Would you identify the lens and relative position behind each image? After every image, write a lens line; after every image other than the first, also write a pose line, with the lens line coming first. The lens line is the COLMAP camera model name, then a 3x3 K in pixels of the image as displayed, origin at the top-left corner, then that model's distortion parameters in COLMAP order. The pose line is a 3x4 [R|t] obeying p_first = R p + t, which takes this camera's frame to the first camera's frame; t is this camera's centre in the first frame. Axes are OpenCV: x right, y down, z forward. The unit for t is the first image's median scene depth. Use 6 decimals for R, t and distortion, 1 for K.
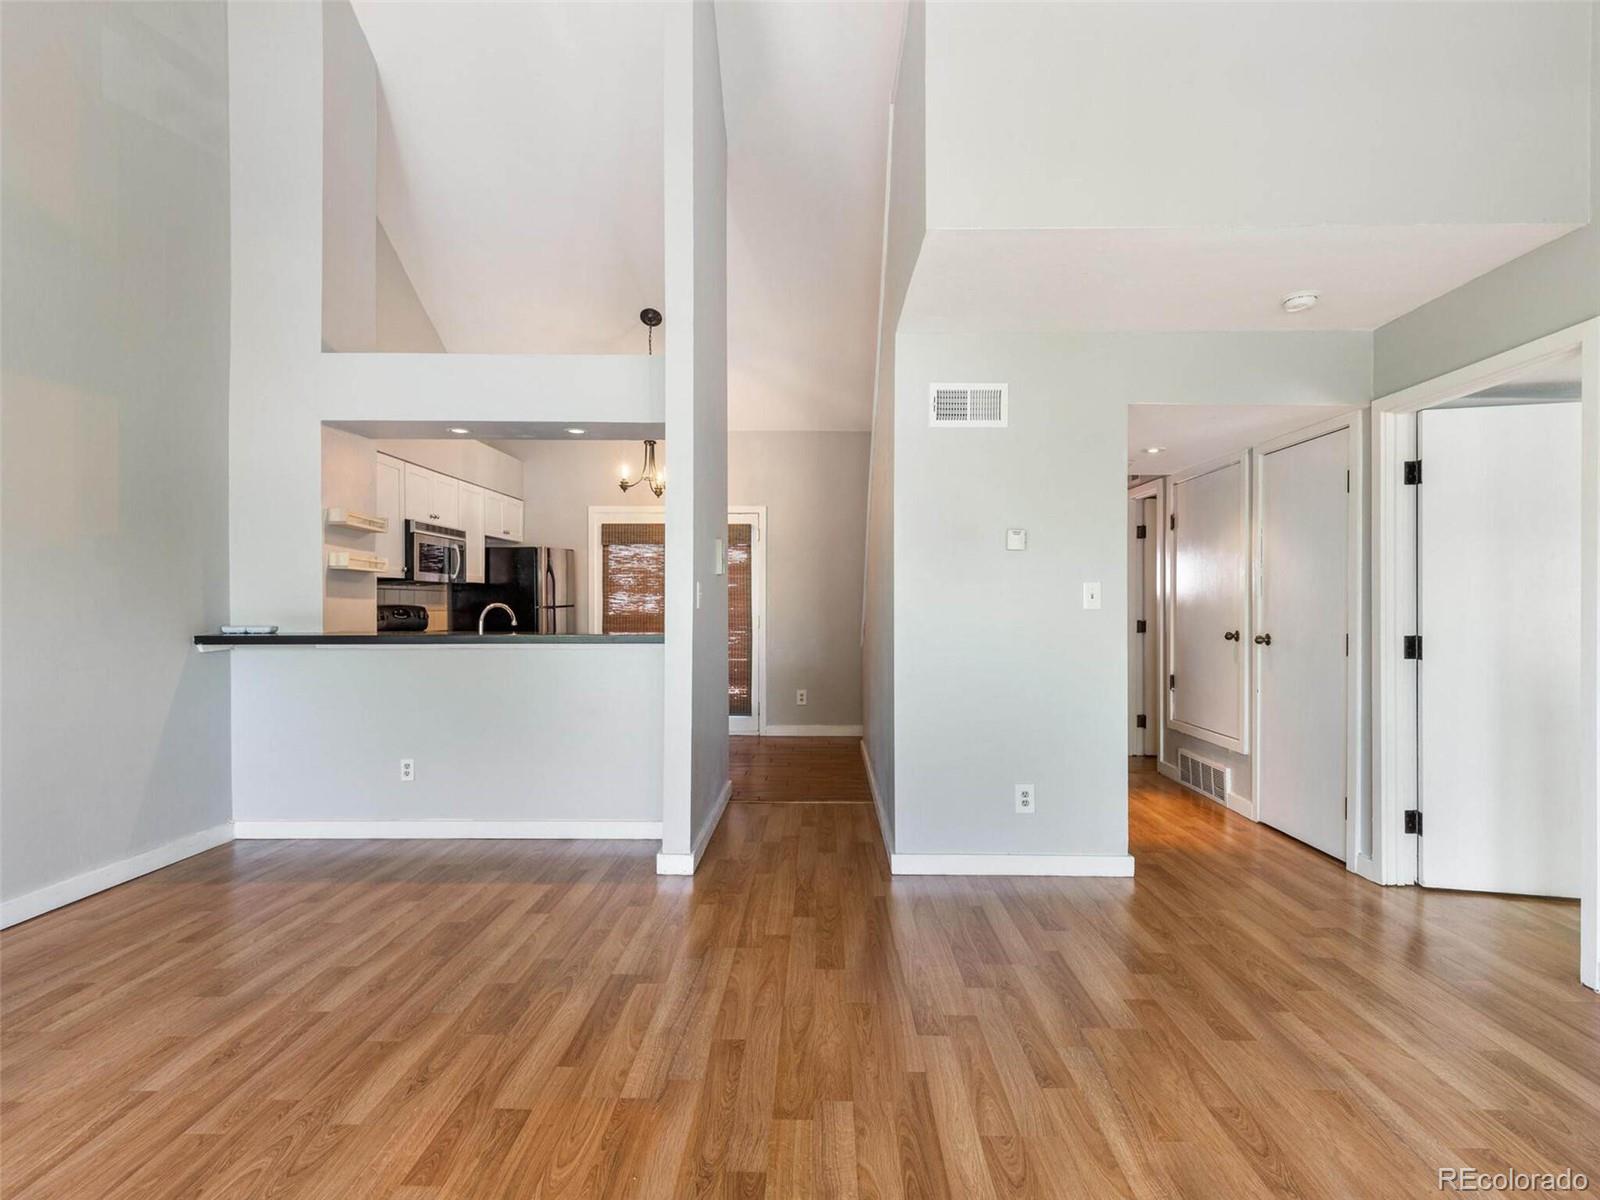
lens RADIAL K [[813.4, 0, 807.0], [0, 813.4, 598.8], [0, 0, 1]] dist [0.008449, -0.002364]
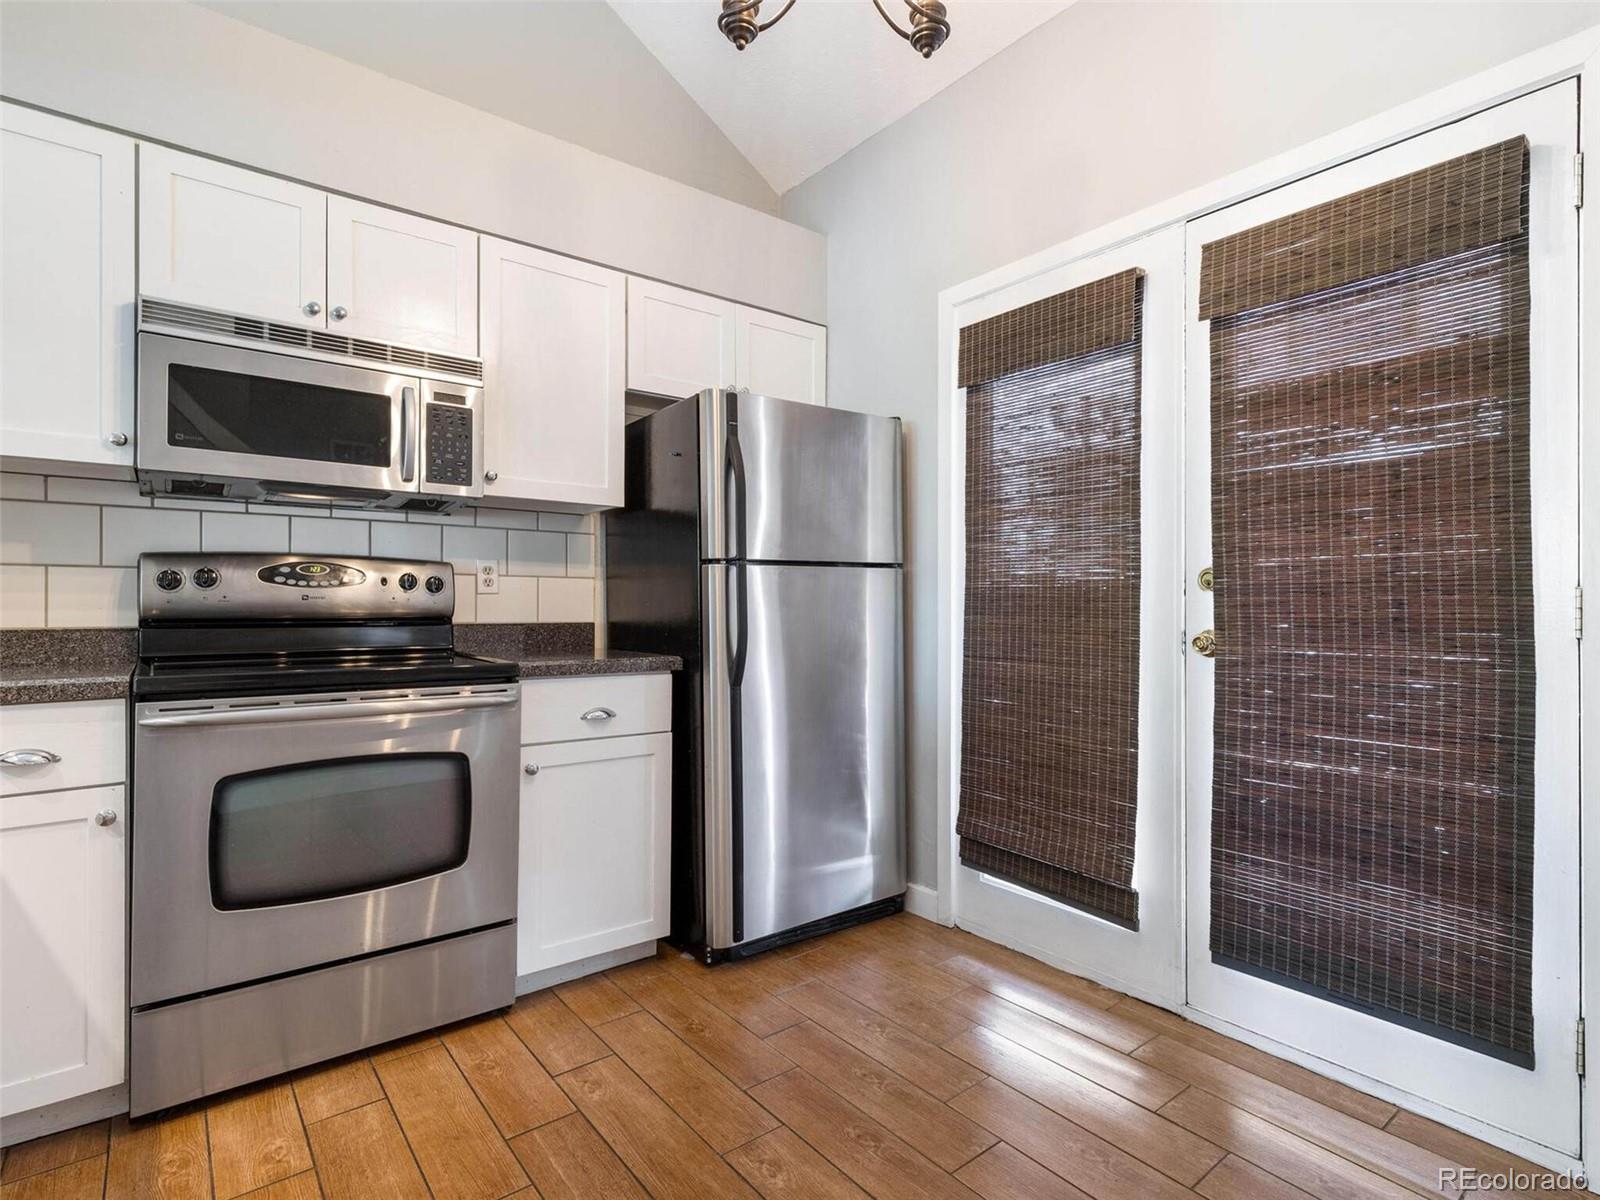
lens RADIAL K [[813.4, 0, 806.2], [0, 813.4, 607.1], [0, 0, 1]] dist [0.008449, -0.002364]
pose [[0.631185, -0.001202, -0.775631, -0.046645], [0.004371, 0.999988, 0.002006, 0.052716], [0.775620, -0.004656, 0.631183, 1.460572]]
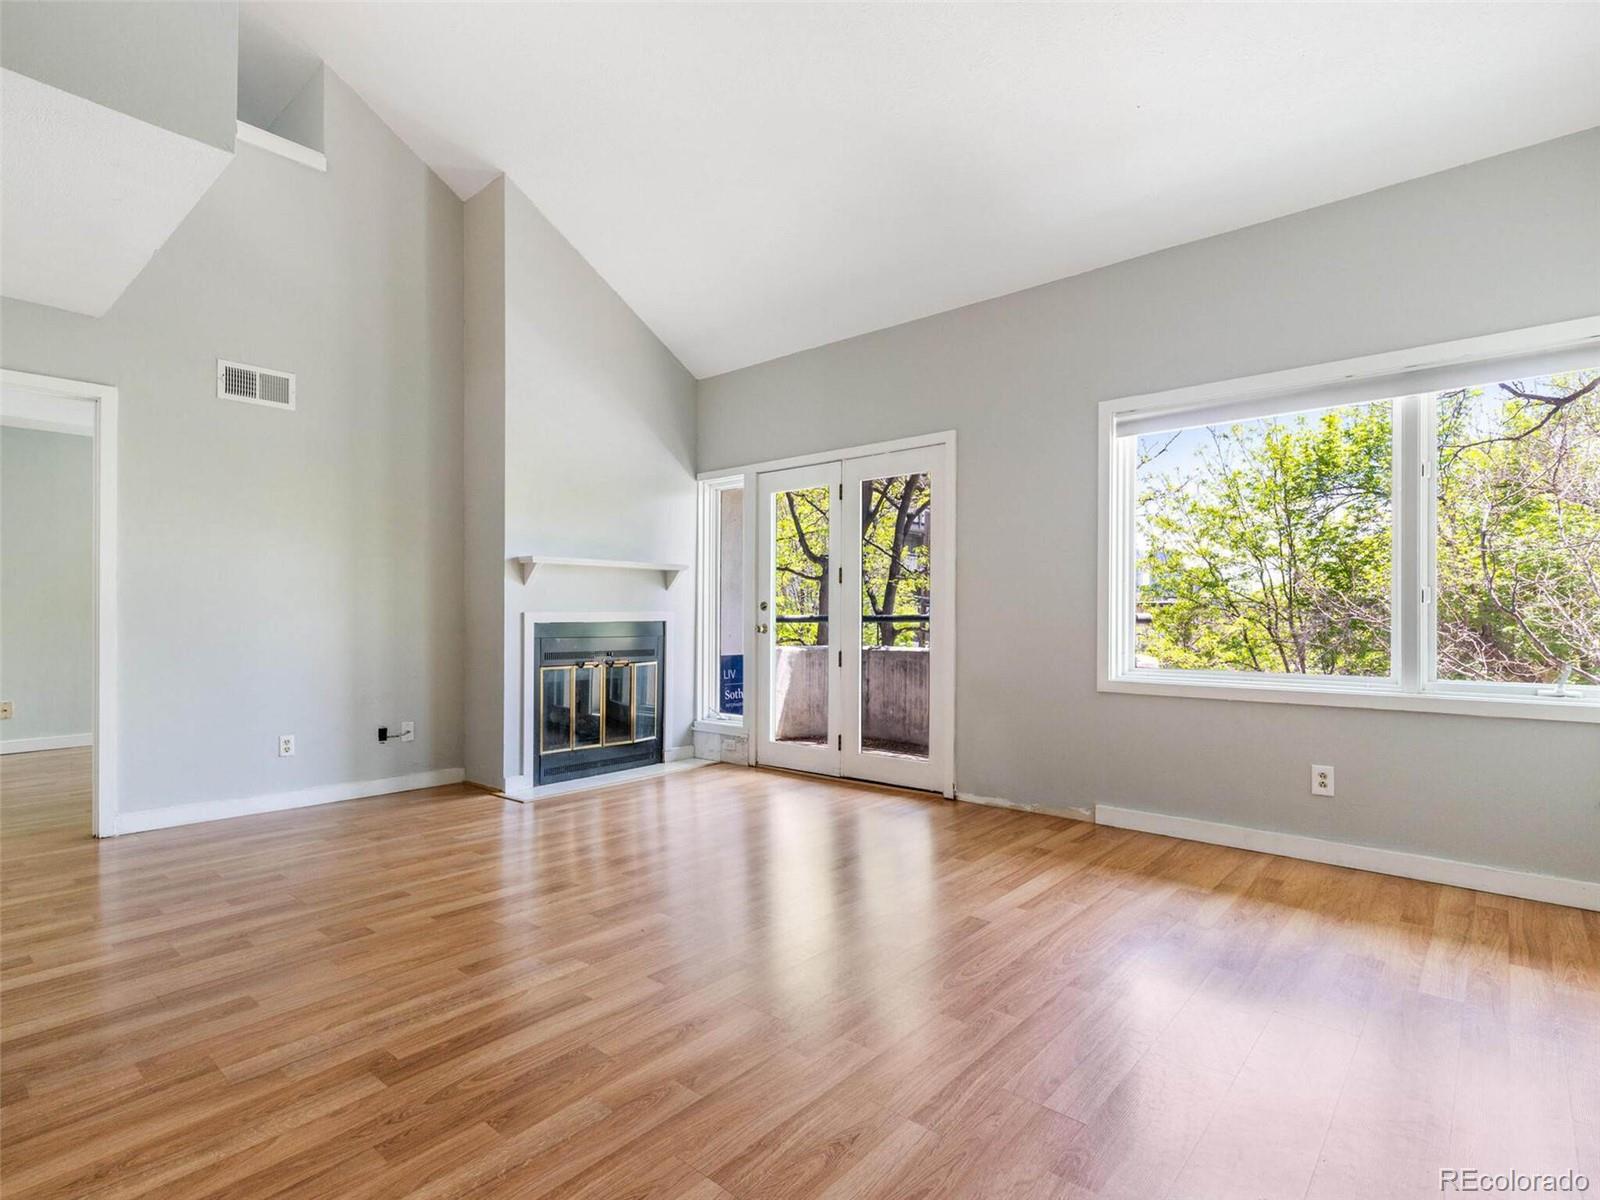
lens RADIAL K [[813.4, 0, 803.3], [0, 813.4, 602.9], [0, 0, 1]] dist [0.008449, -0.002364]
pose [[-0.767679, 0.003133, 0.640826, -0.680372], [-0.009274, 0.999829, -0.015999, 0.043067], [-0.640767, -0.018225, -0.767519, 0.938814]]
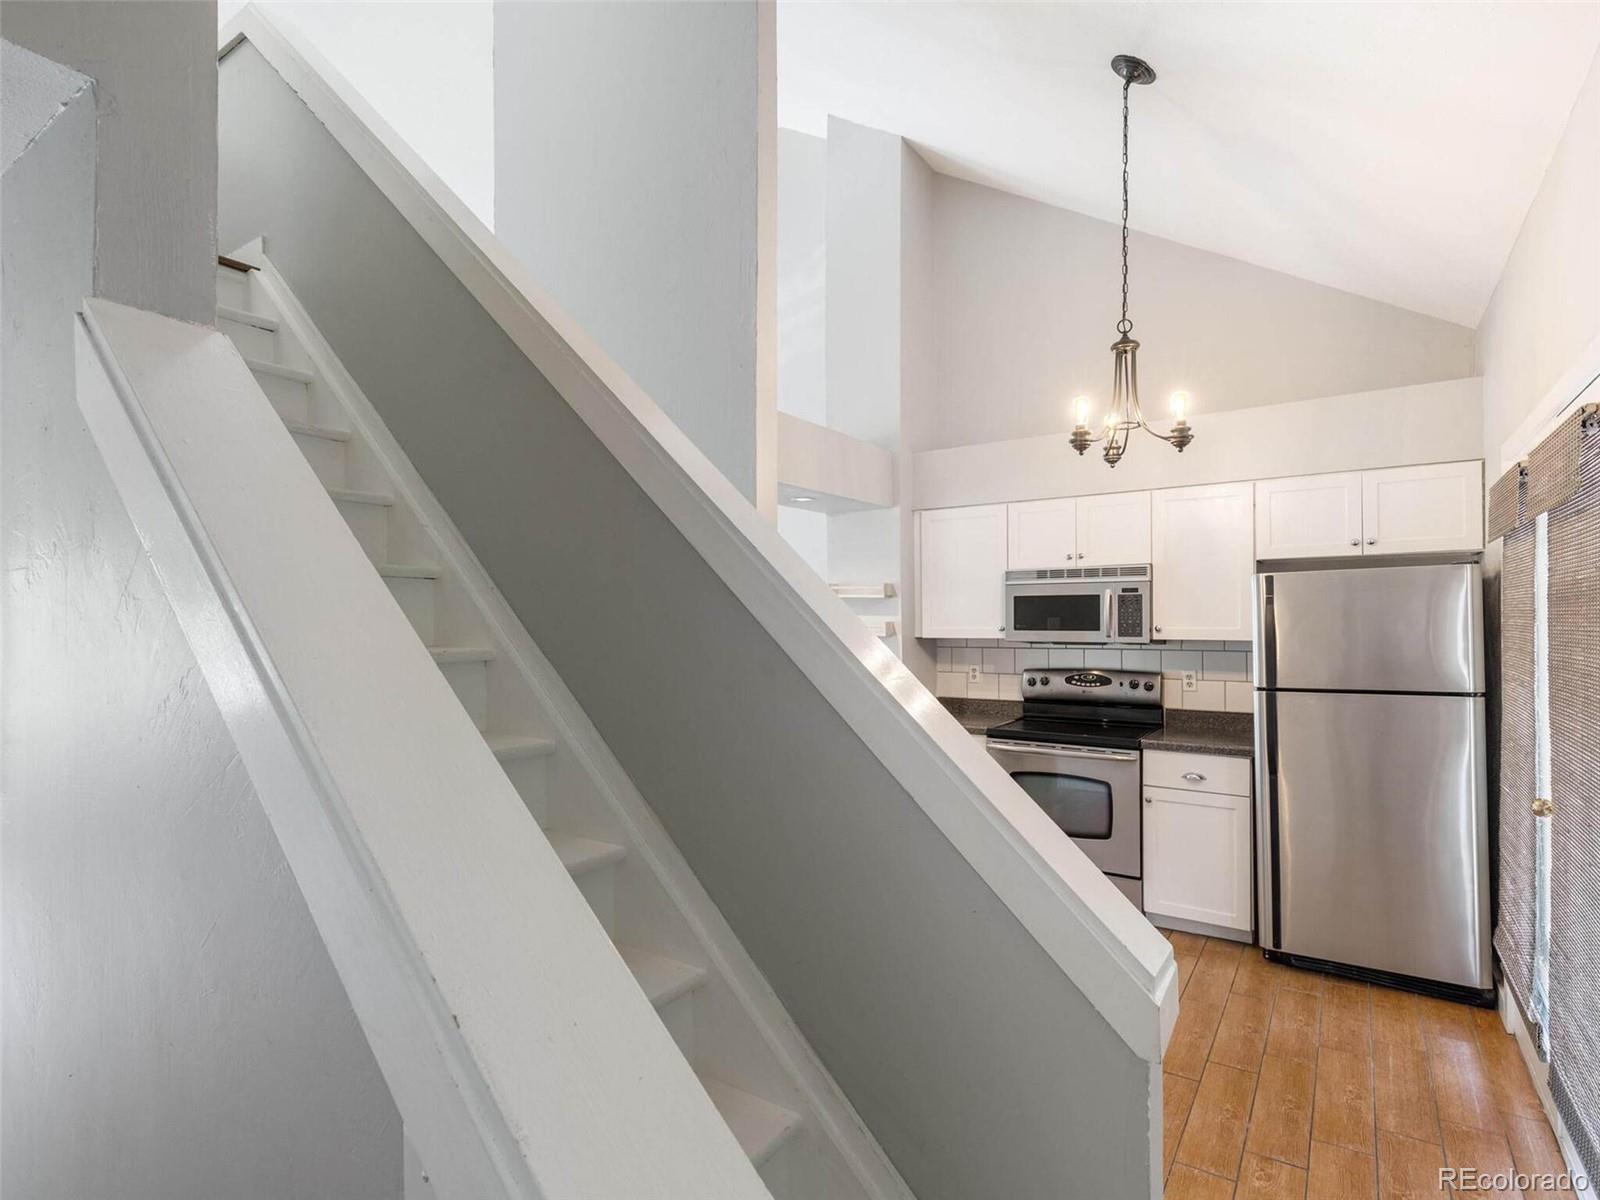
lens RADIAL K [[813.4, 0, 804.1], [0, 813.4, 619.9], [0, 0, 1]] dist [0.008449, -0.002364]
pose [[-0.552122, -0.000070, -0.833763, 0.493310], [0.010105, 0.999926, -0.006776, -0.058504], [0.833702, -0.012167, -0.552080, 1.881181]]
